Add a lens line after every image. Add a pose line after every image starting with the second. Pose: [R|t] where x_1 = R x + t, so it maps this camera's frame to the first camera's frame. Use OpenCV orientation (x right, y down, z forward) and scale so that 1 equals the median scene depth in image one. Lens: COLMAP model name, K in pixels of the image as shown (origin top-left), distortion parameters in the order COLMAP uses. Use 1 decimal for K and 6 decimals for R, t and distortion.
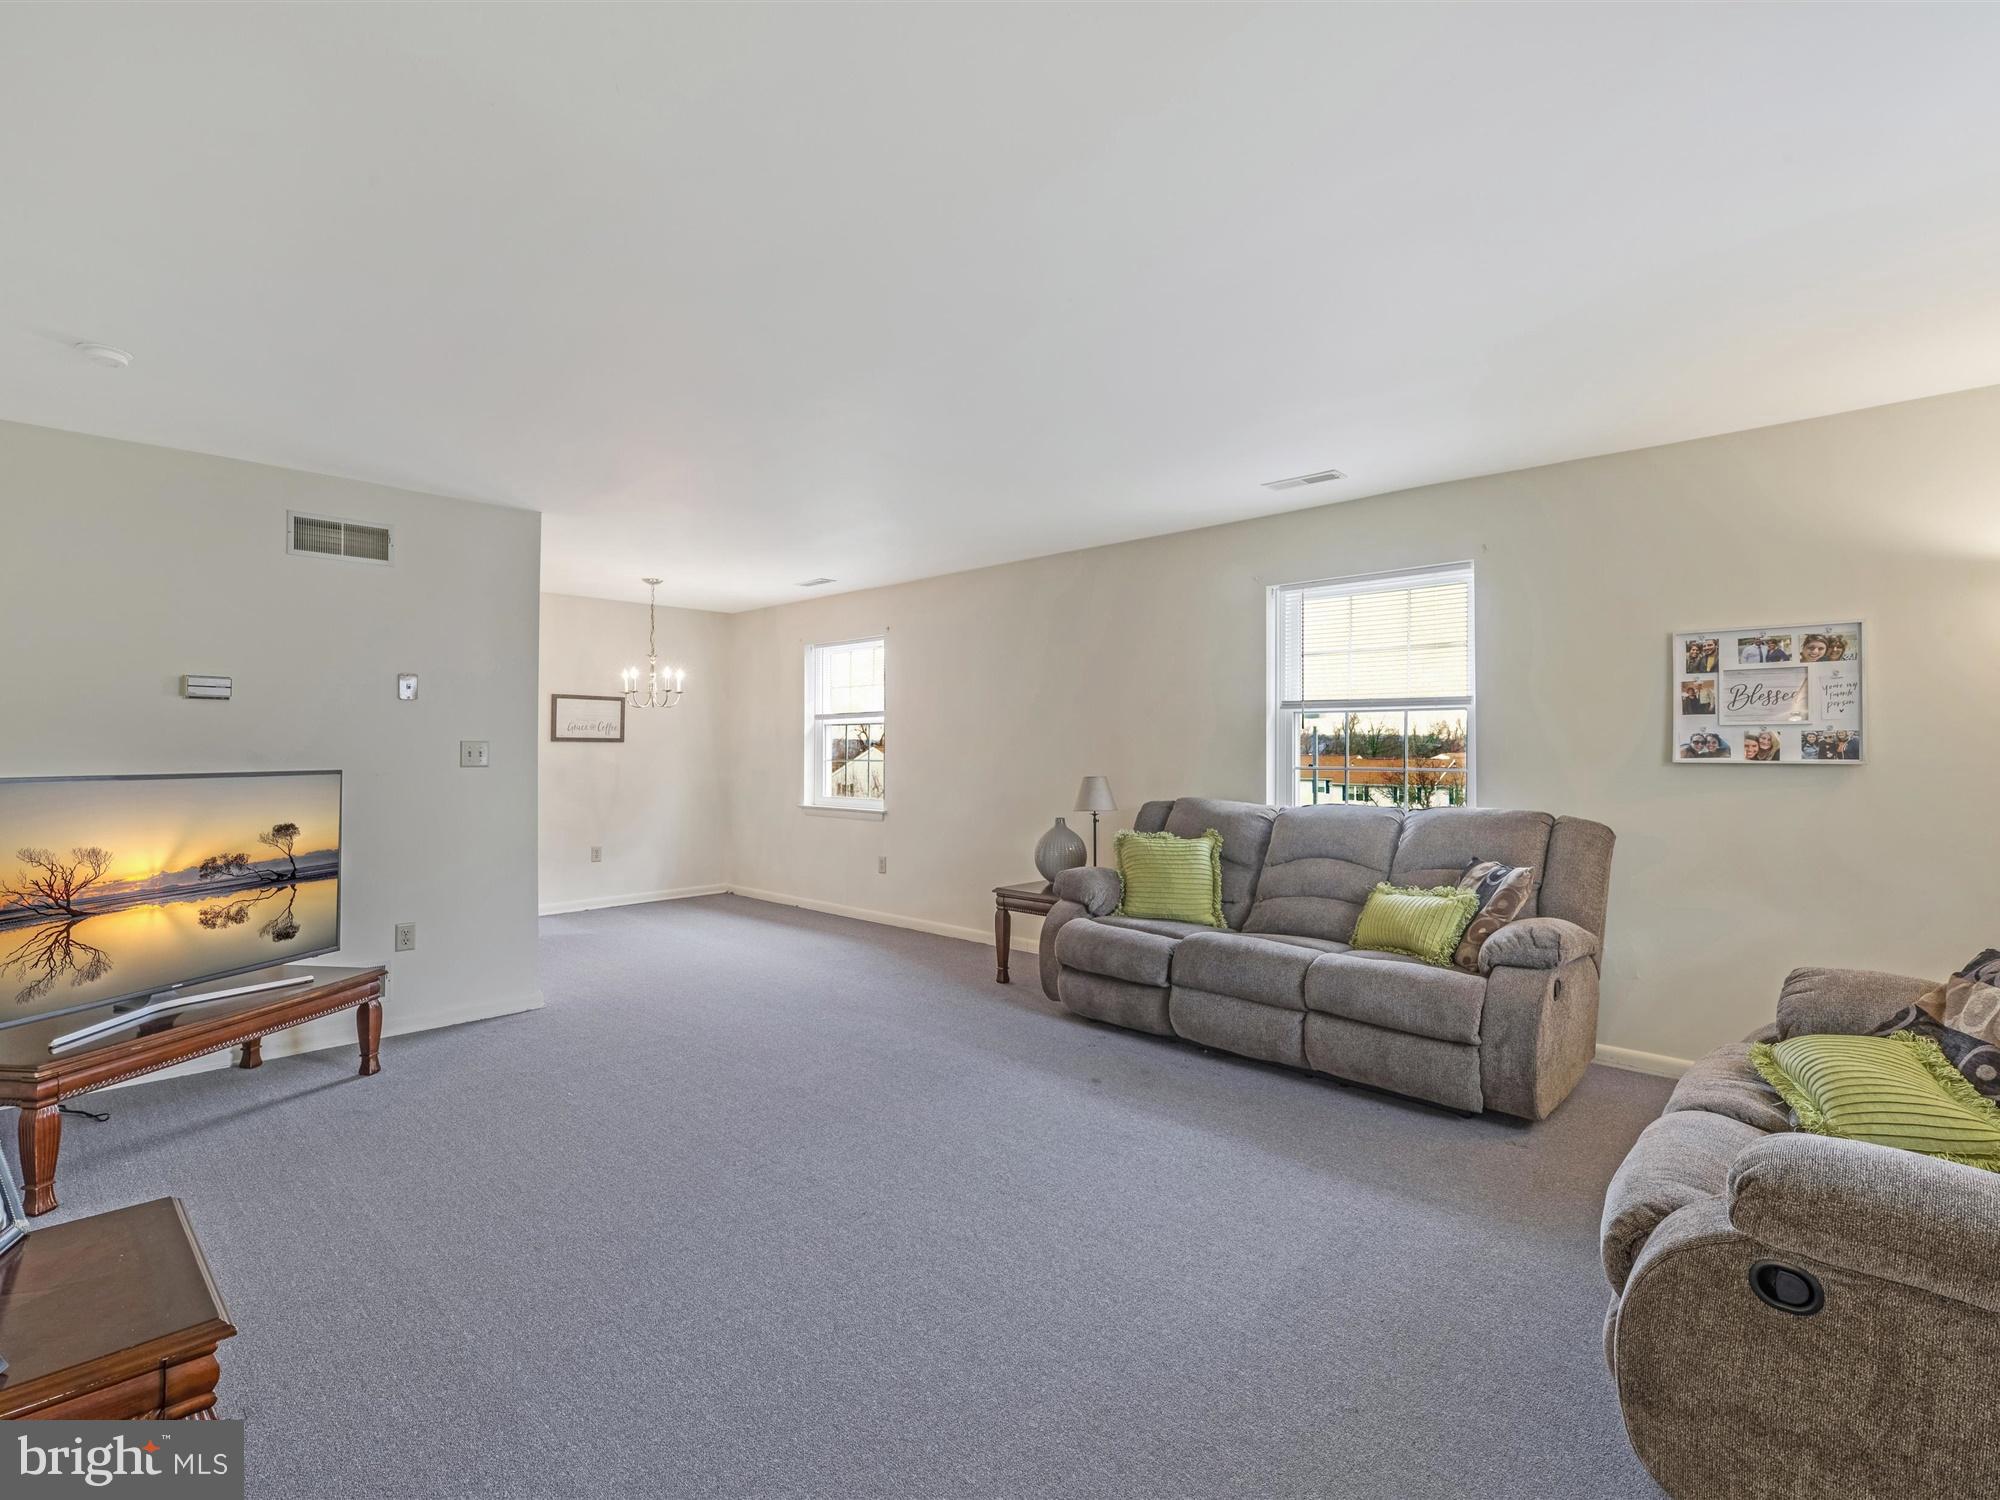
lens RADIAL K [[947.9, 0, 1008.1], [0, 947.9, 728.5], [0, 0, 1]] dist [-0.000468, -0.000108]
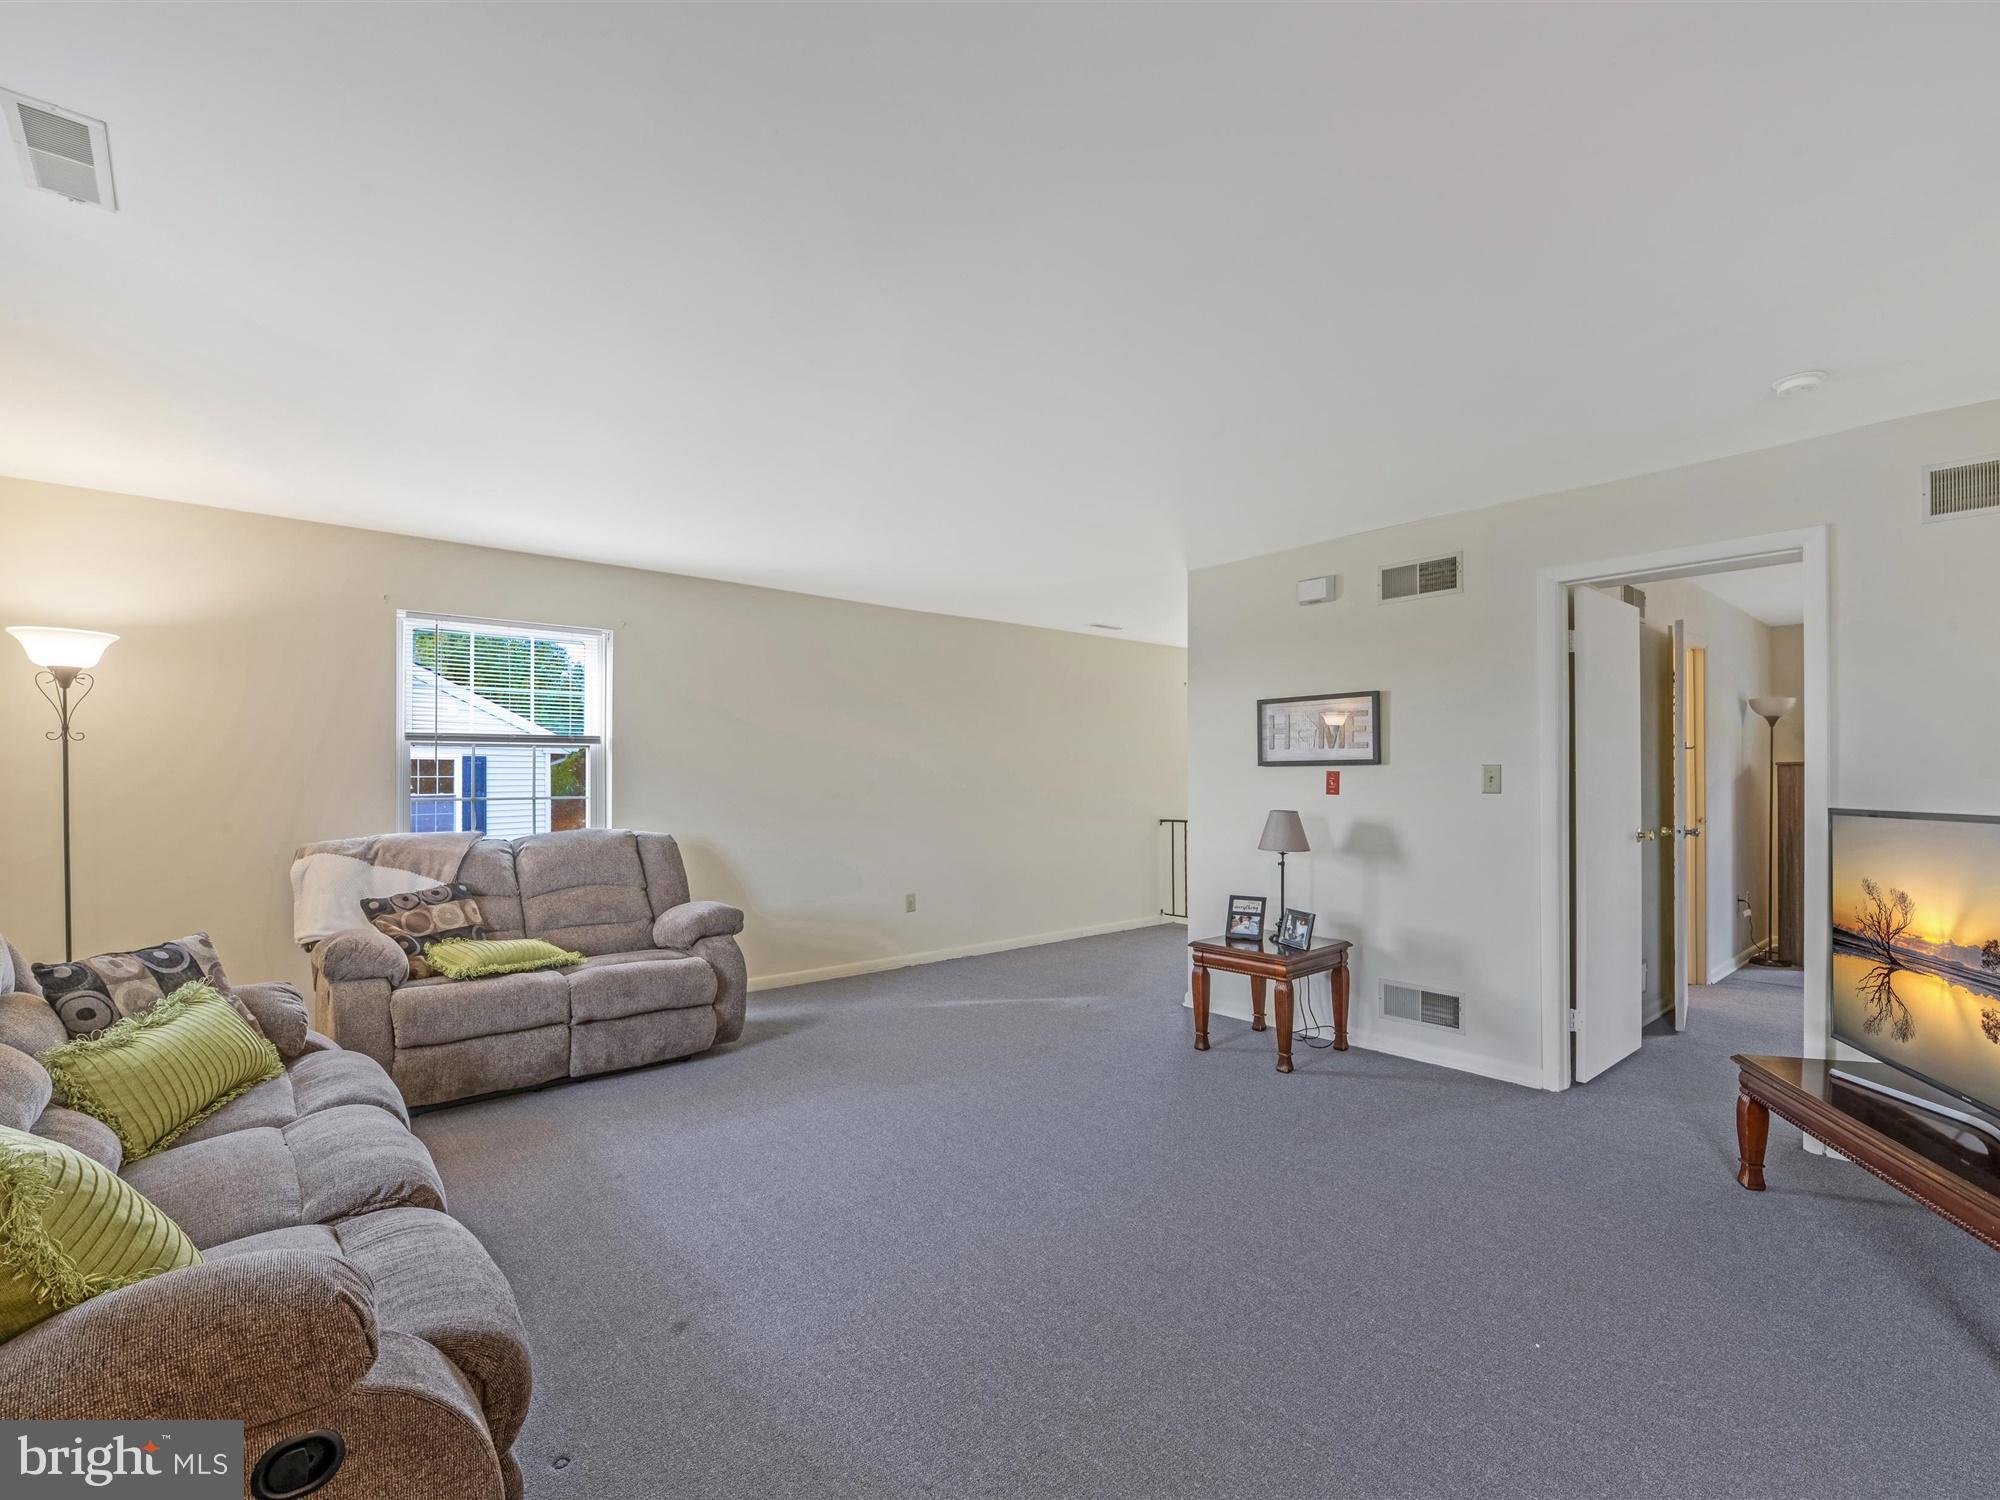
lens RADIAL K [[909.4, 0, 1005.6], [0, 909.4, 781.2], [0, 0, 1]] dist [-0.000017, -0.000072]
pose [[-0.995148, 0.003783, 0.098320, -0.143610], [0.002092, 0.999848, -0.017300, 0.023310], [-0.098370, -0.017010, -0.995005, 1.332530]]
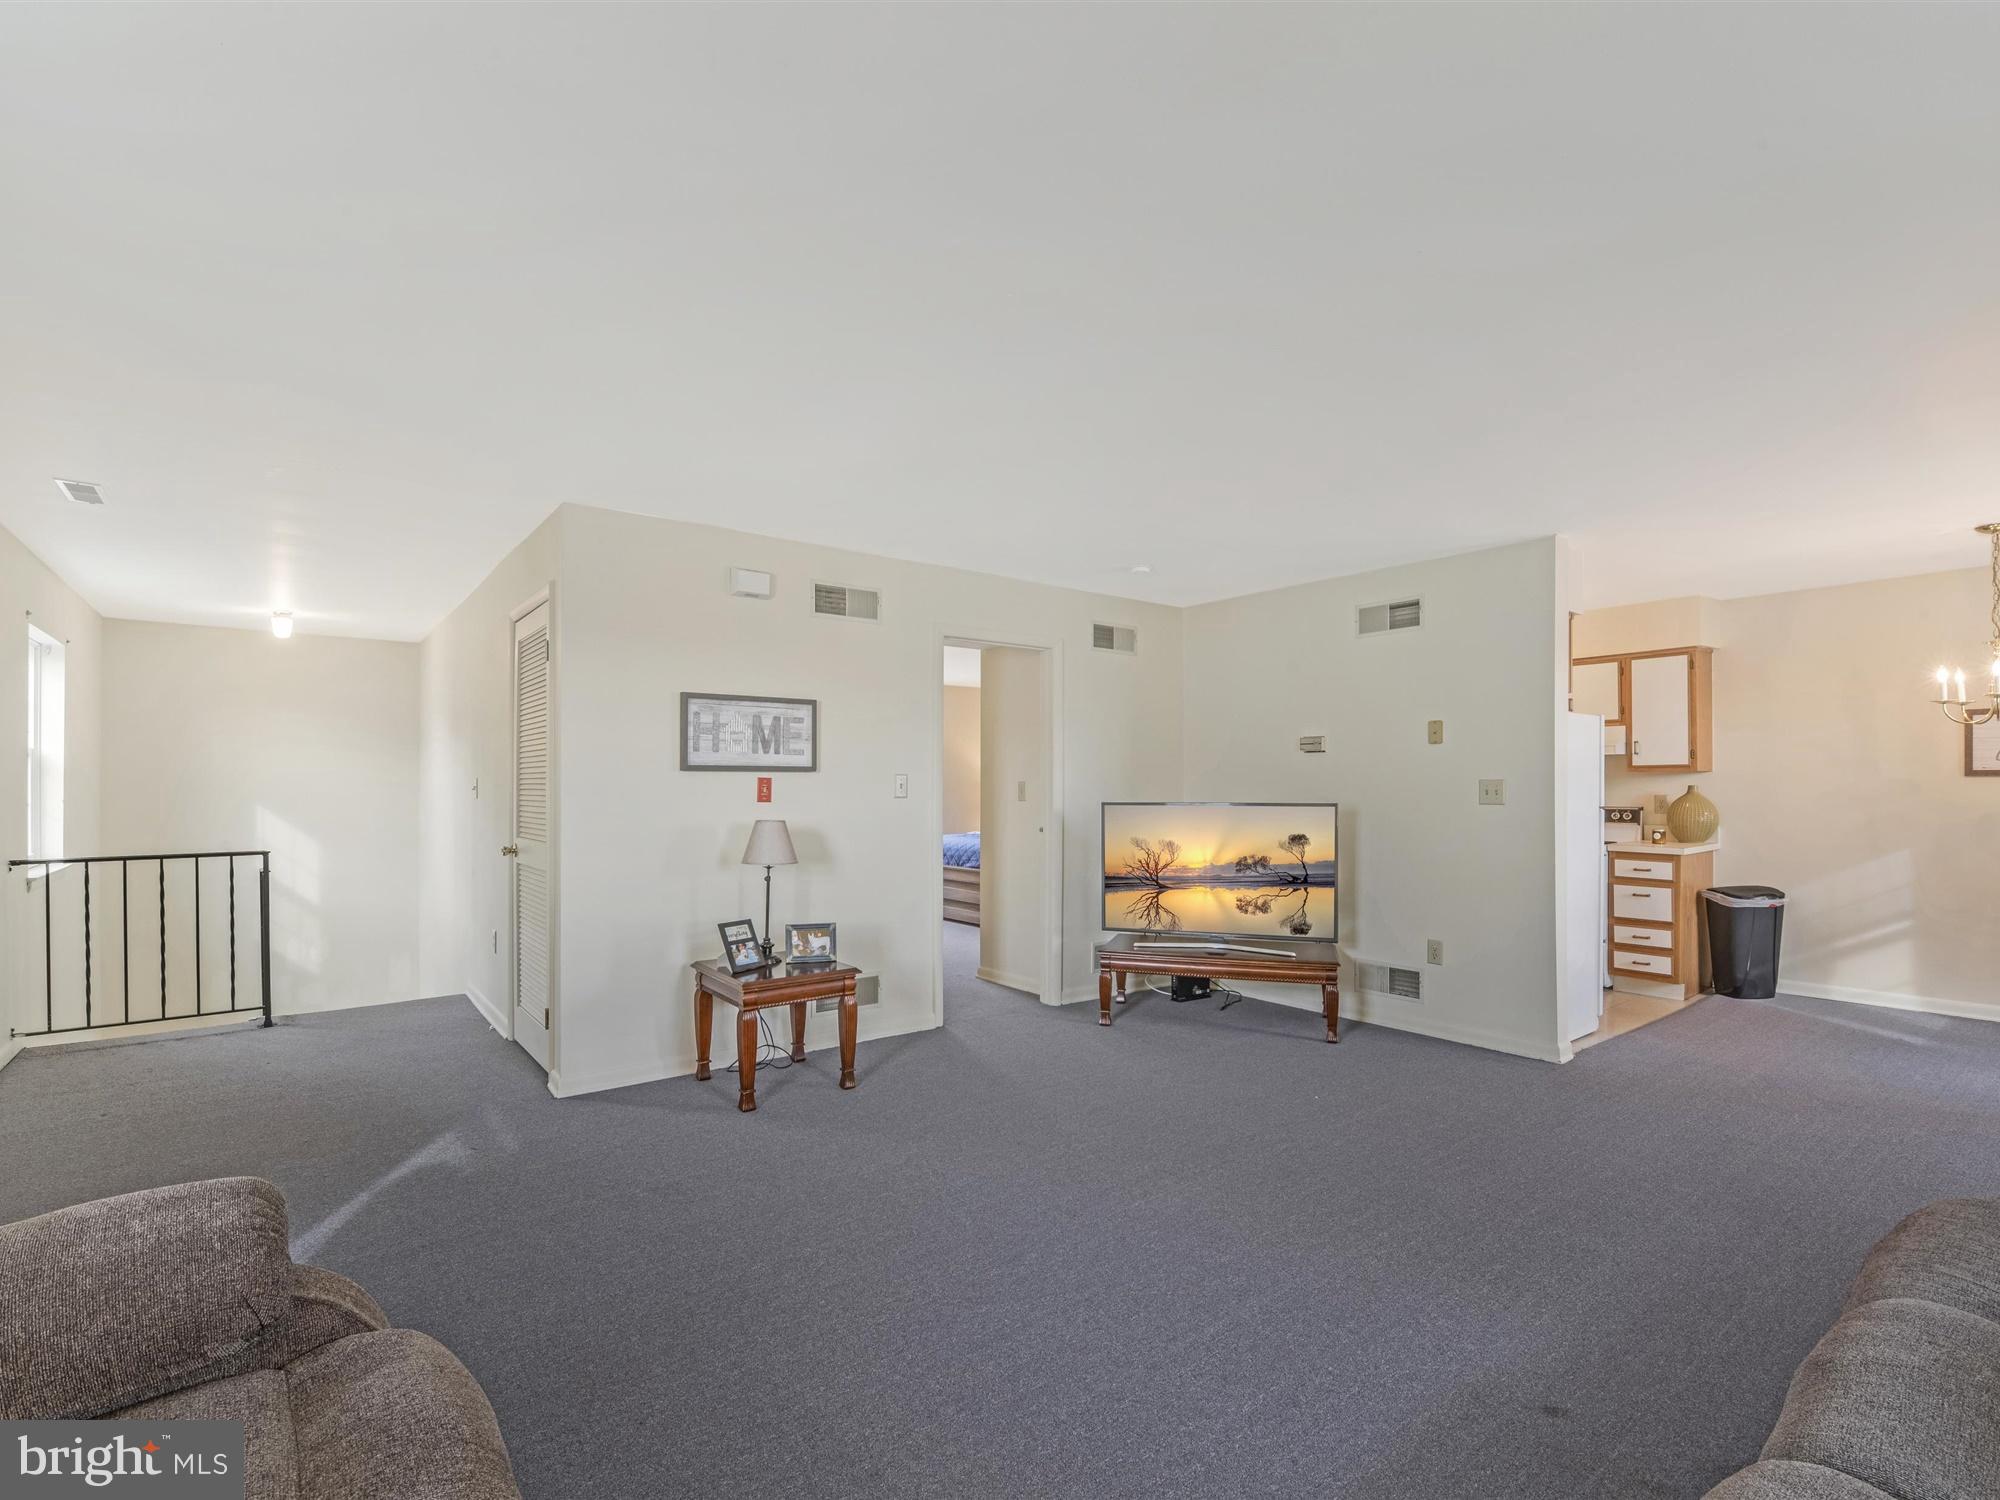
lens RADIAL K [[950.2, 0, 997.2], [0, 950.2, 784.3], [0, 0, 1]] dist [-0.004689, -0.001053]
pose [[-0.167023, -0.003089, -0.985948, 0.571313], [0.022326, 0.999727, -0.006915, 0.014601], [0.985700, -0.023167, -0.166909, 0.676095]]
